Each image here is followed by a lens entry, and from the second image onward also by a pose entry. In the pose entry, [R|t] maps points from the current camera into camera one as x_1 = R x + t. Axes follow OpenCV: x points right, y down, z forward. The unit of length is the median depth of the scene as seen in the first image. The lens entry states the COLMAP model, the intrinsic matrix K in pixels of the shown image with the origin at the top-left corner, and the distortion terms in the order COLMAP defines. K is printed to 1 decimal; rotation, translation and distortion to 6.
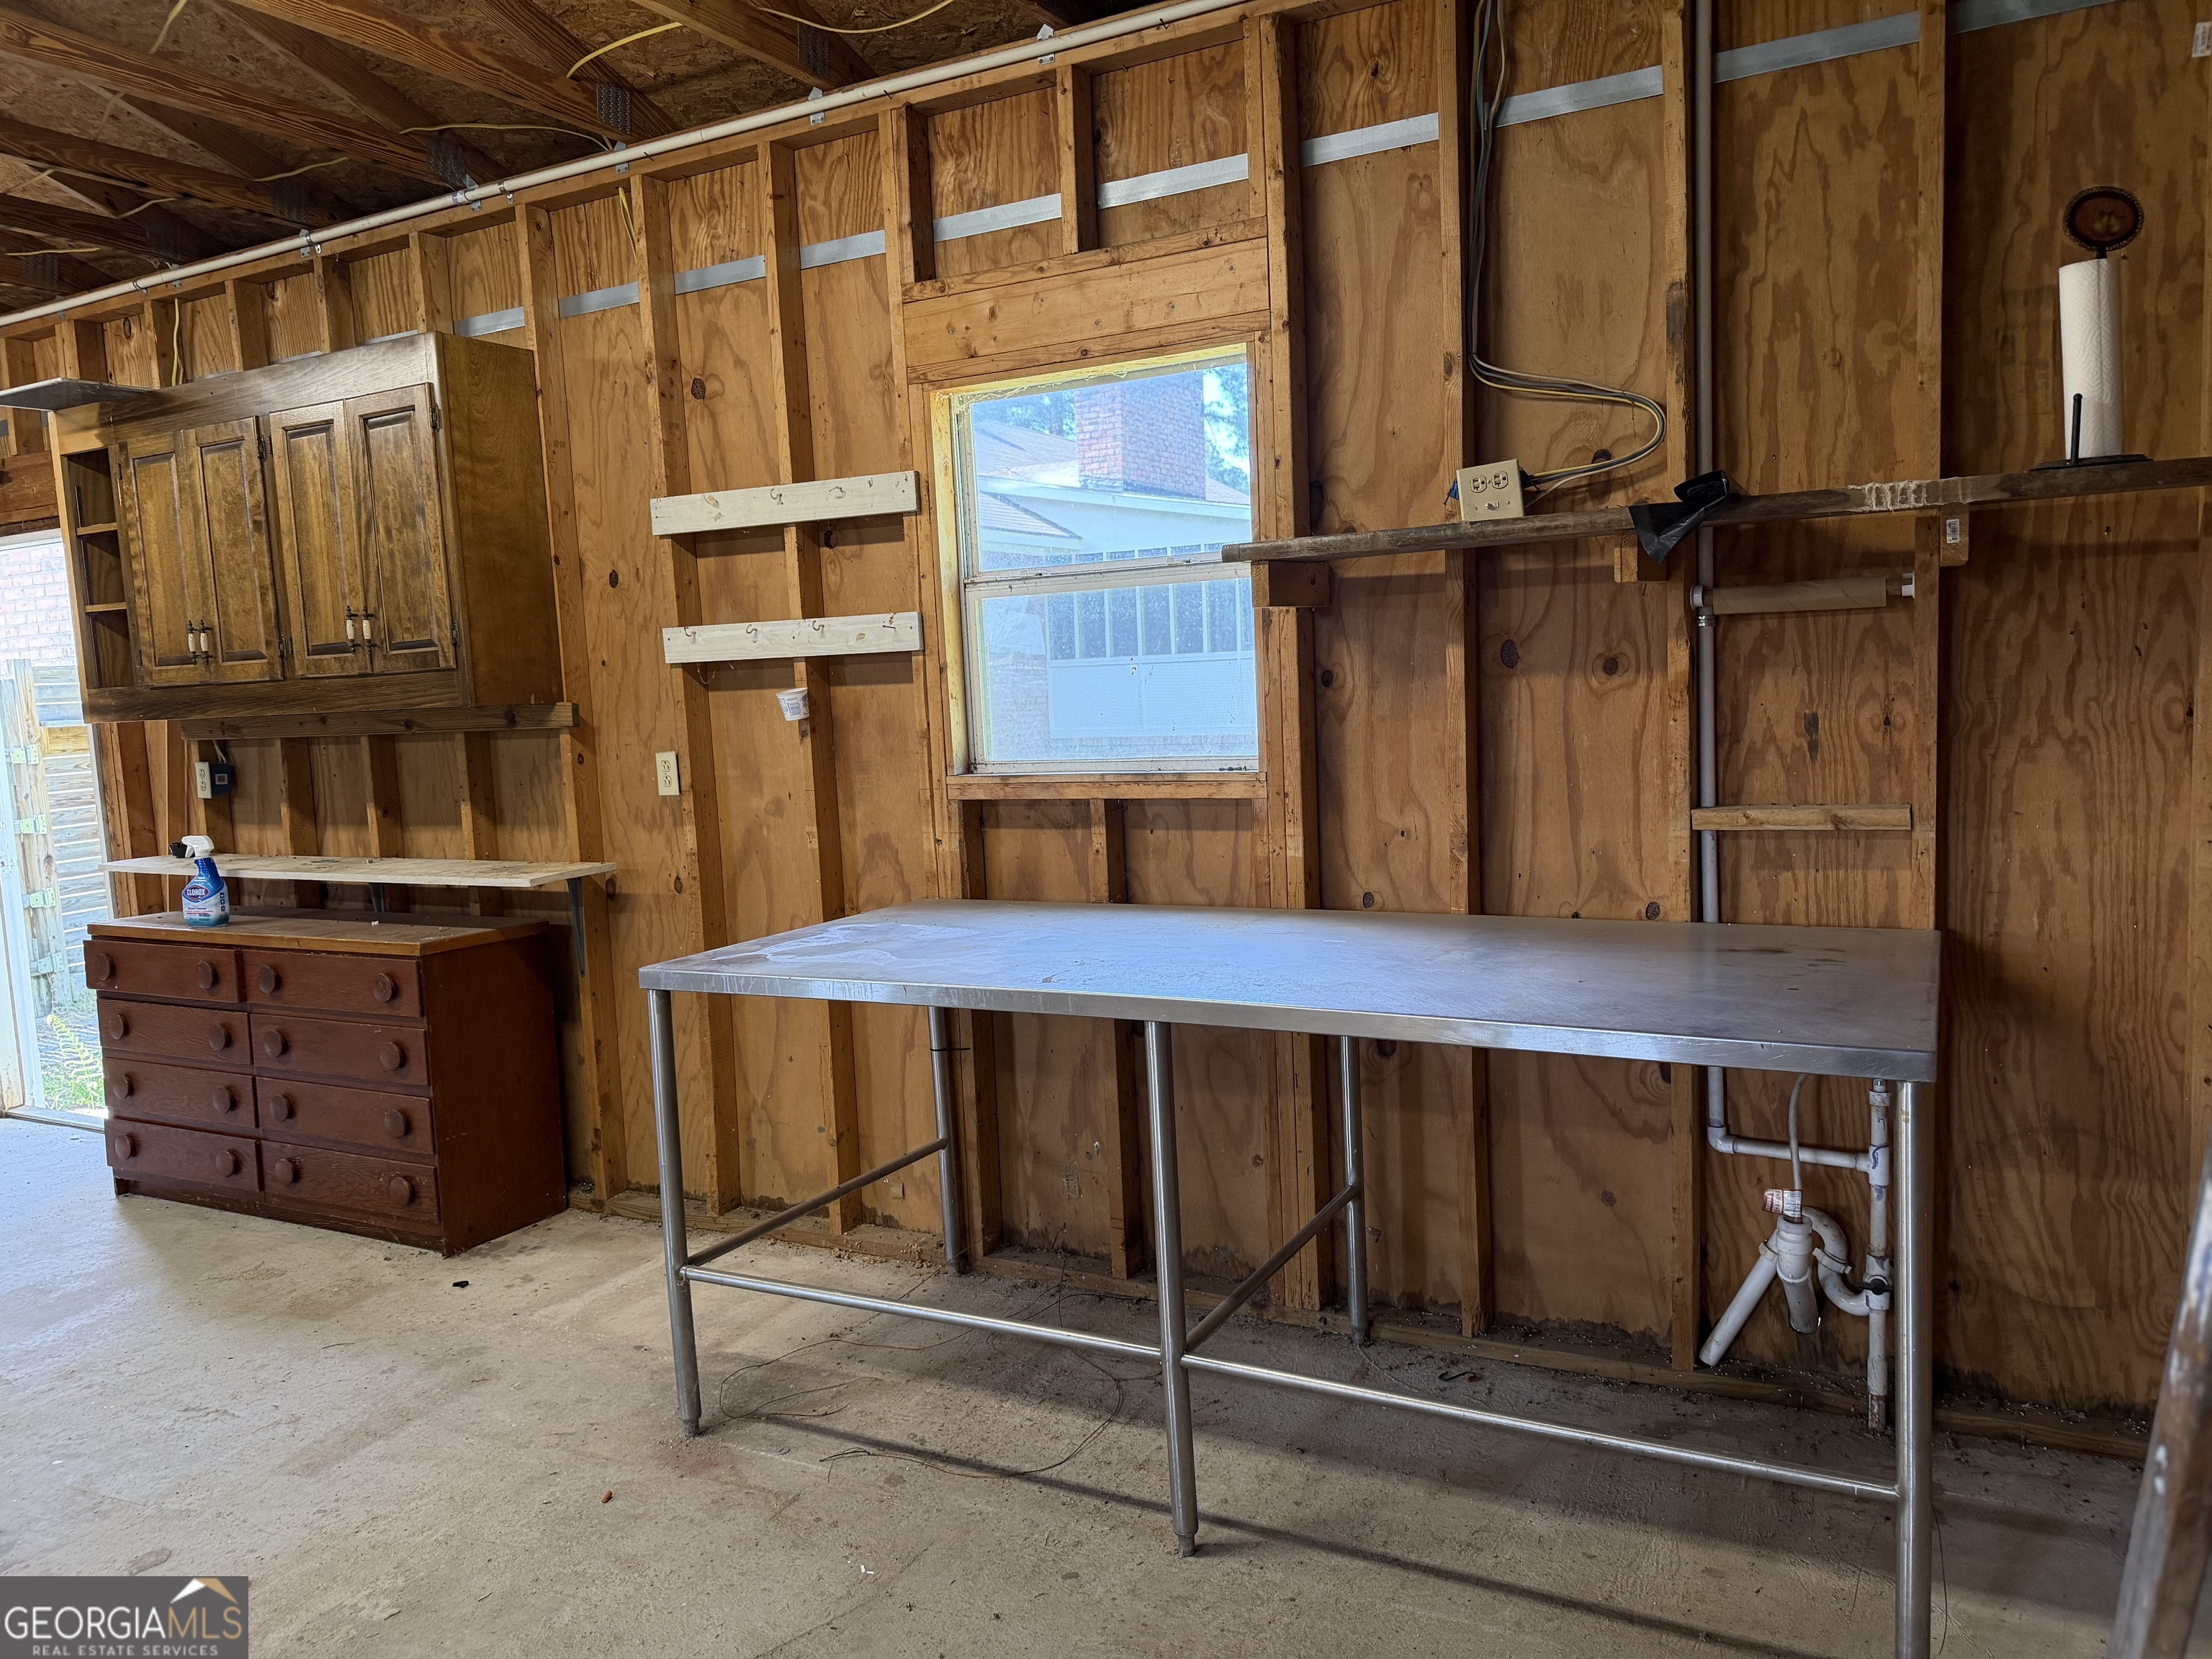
lens RADIAL K [[1558.5, 0, 1106.3], [0, 1558.5, 846.5], [0, 0, 1]] dist [0.028433, -0.040387]
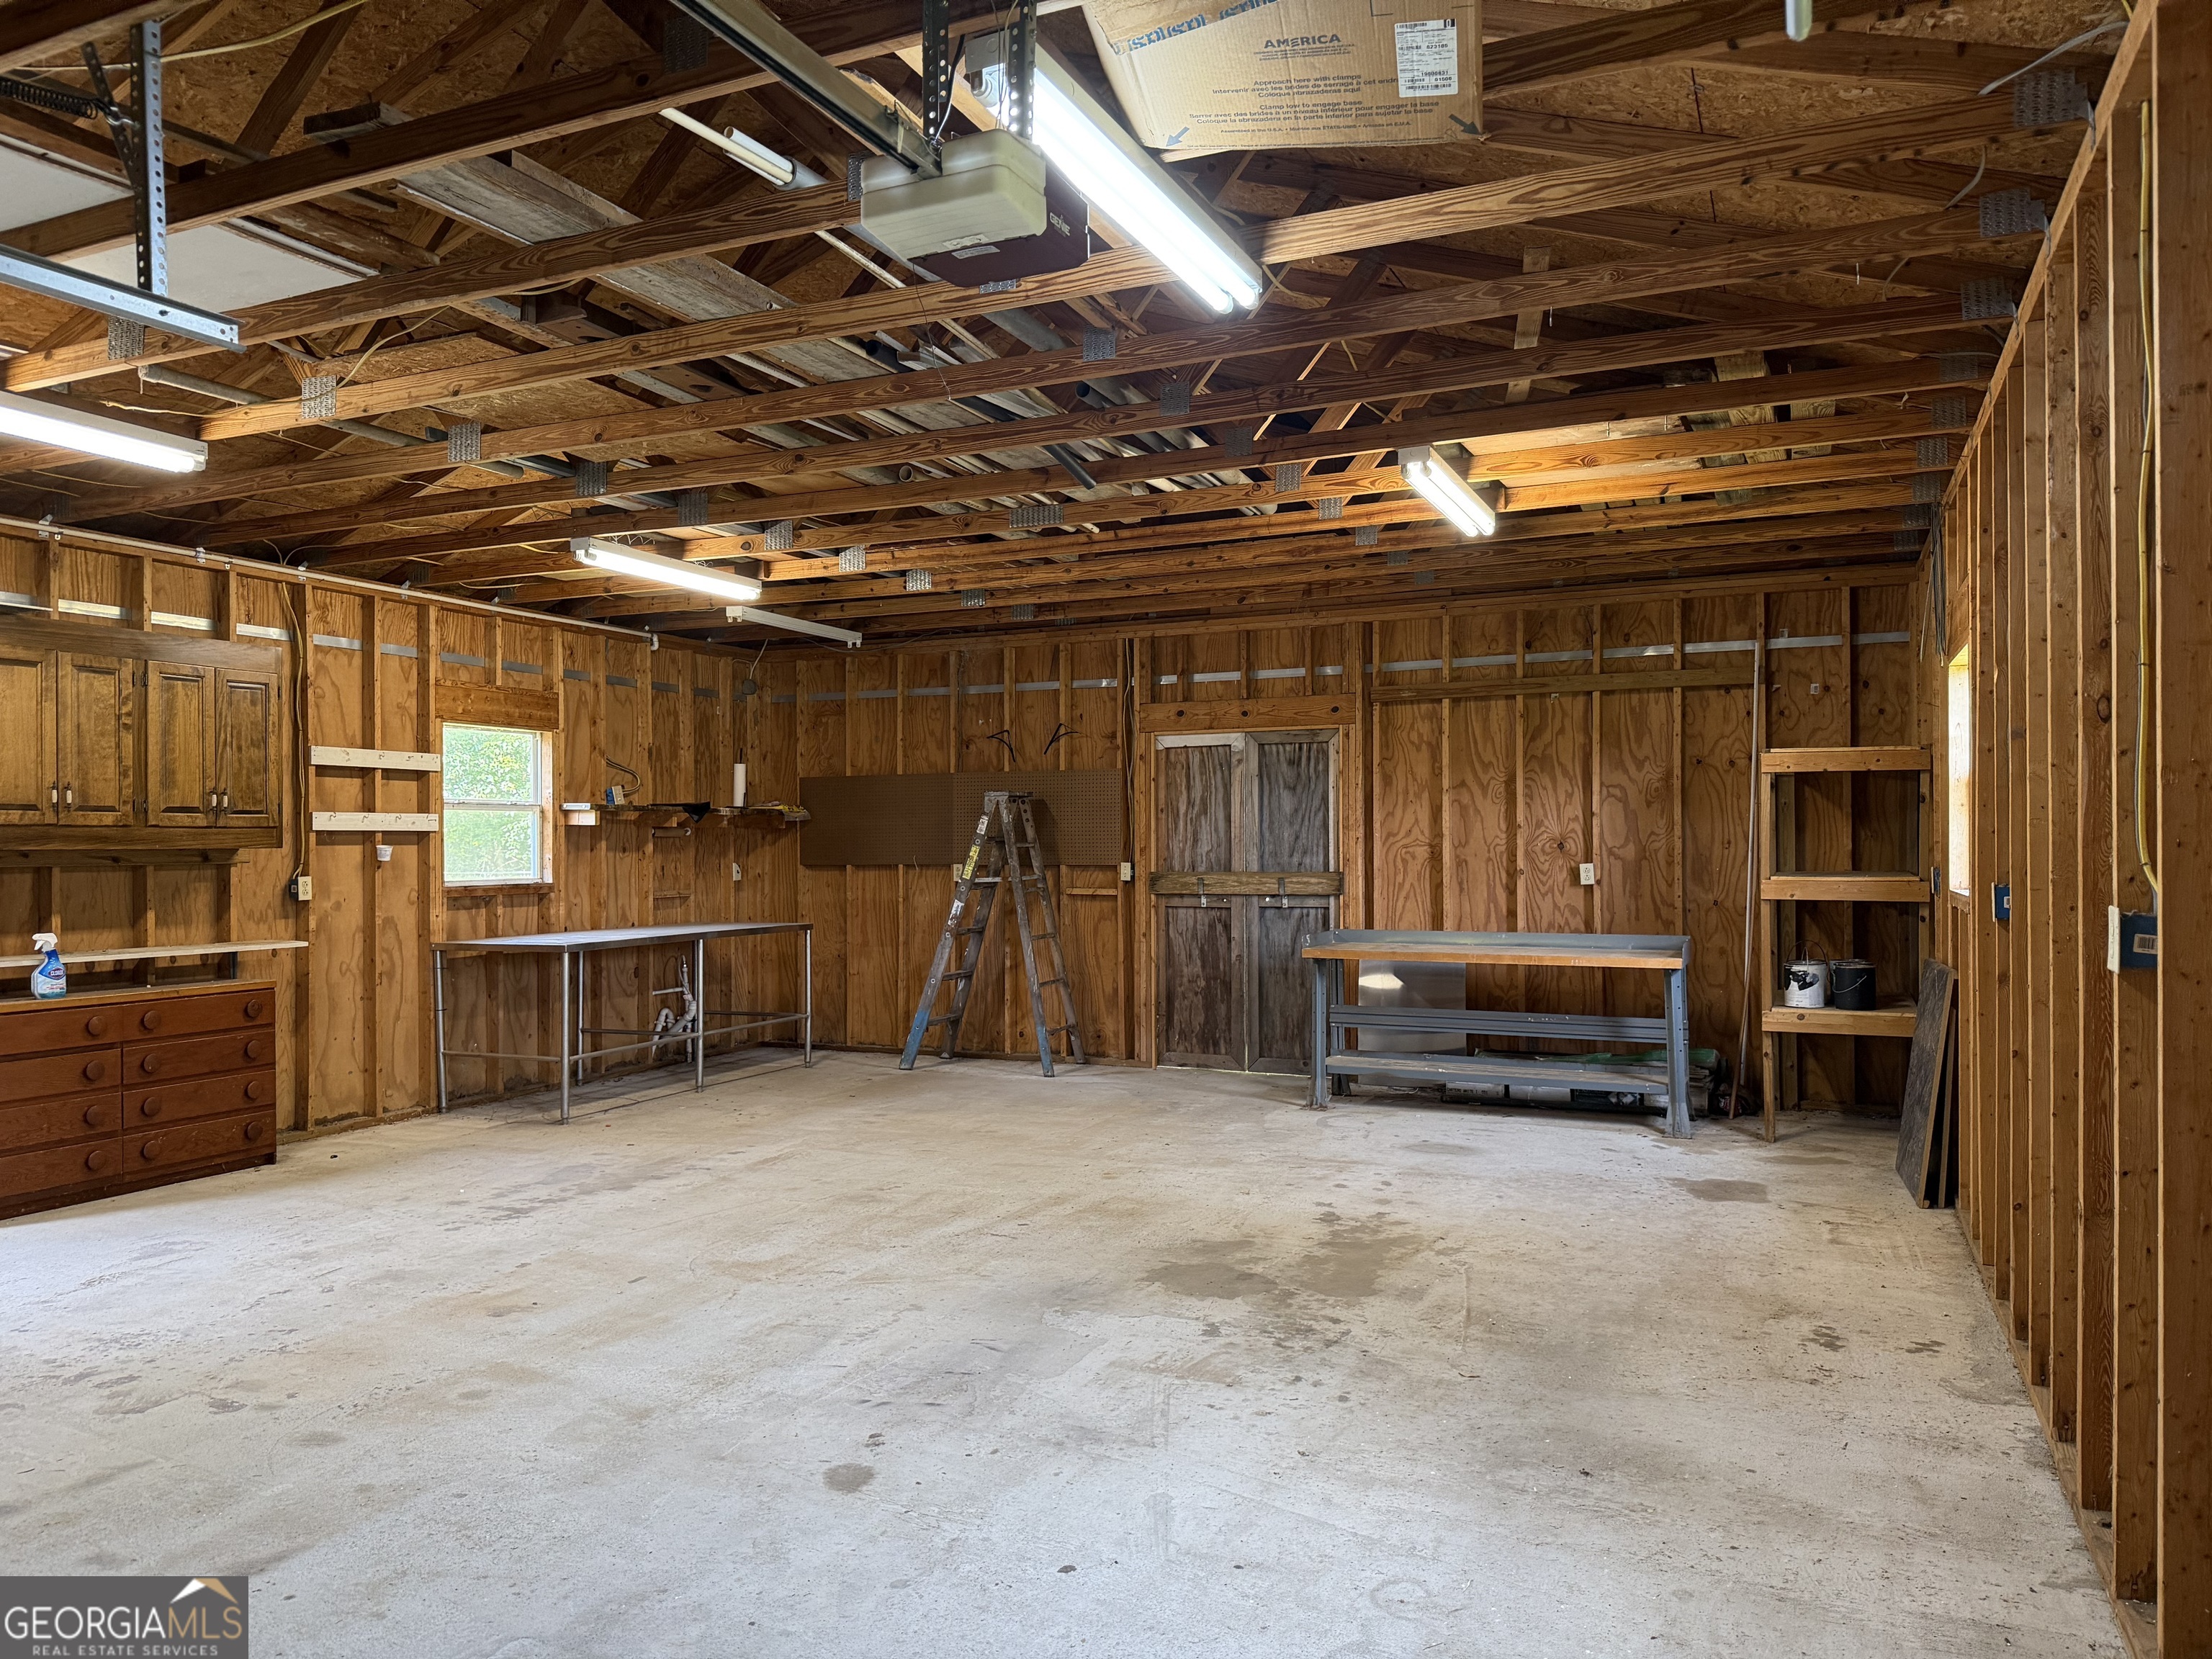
lens RADIAL K [[1558.5, 0, 1106.3], [0, 1558.5, 846.5], [0, 0, 1]] dist [0.028433, -0.040387]
pose [[-0.067866, 0.046867, 0.996593, -2.147014], [0.118622, 0.992190, -0.038582, 0.086544], [-0.990617, 0.115600, -0.072896, 0.171615]]
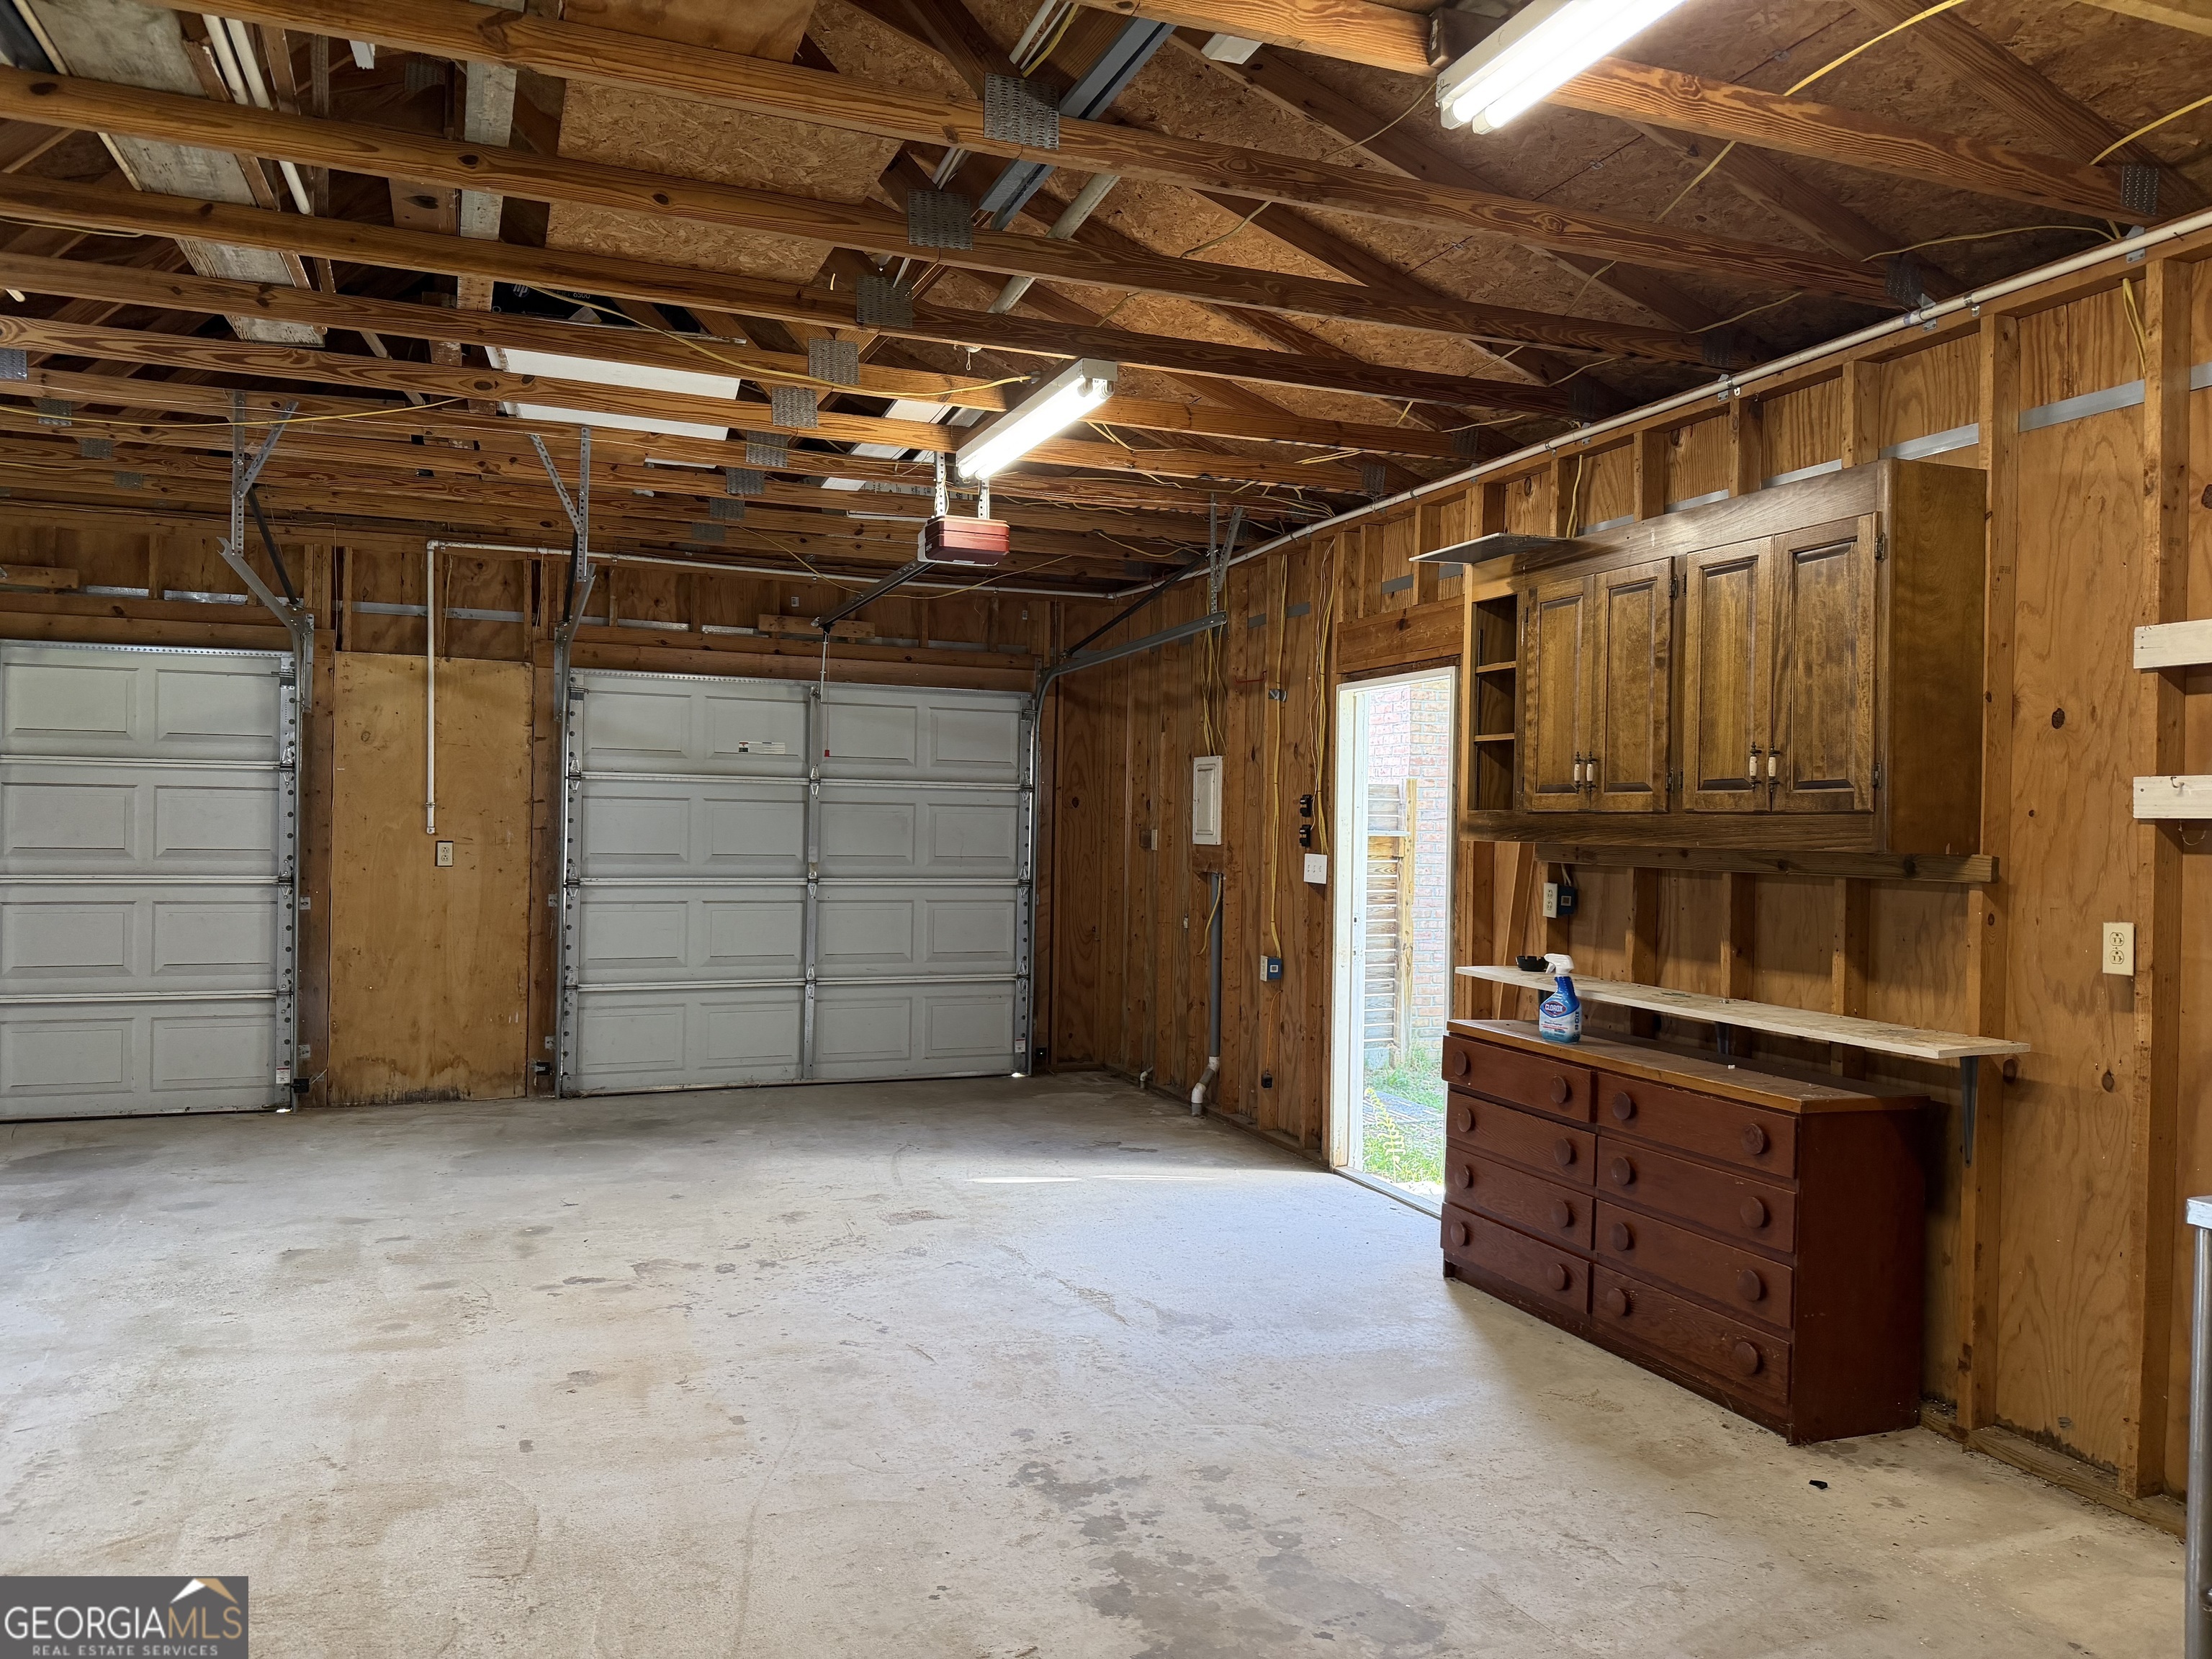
lens RADIAL K [[1558.5, 0, 1106.3], [0, 1558.5, 846.5], [0, 0, 1]] dist [0.028433, -0.040387]
pose [[0.754446, 0.069774, -0.652643, -0.140709], [-0.124323, 0.991525, -0.037711, -0.001509], [0.644481, 0.109589, 0.756726, 0.004415]]
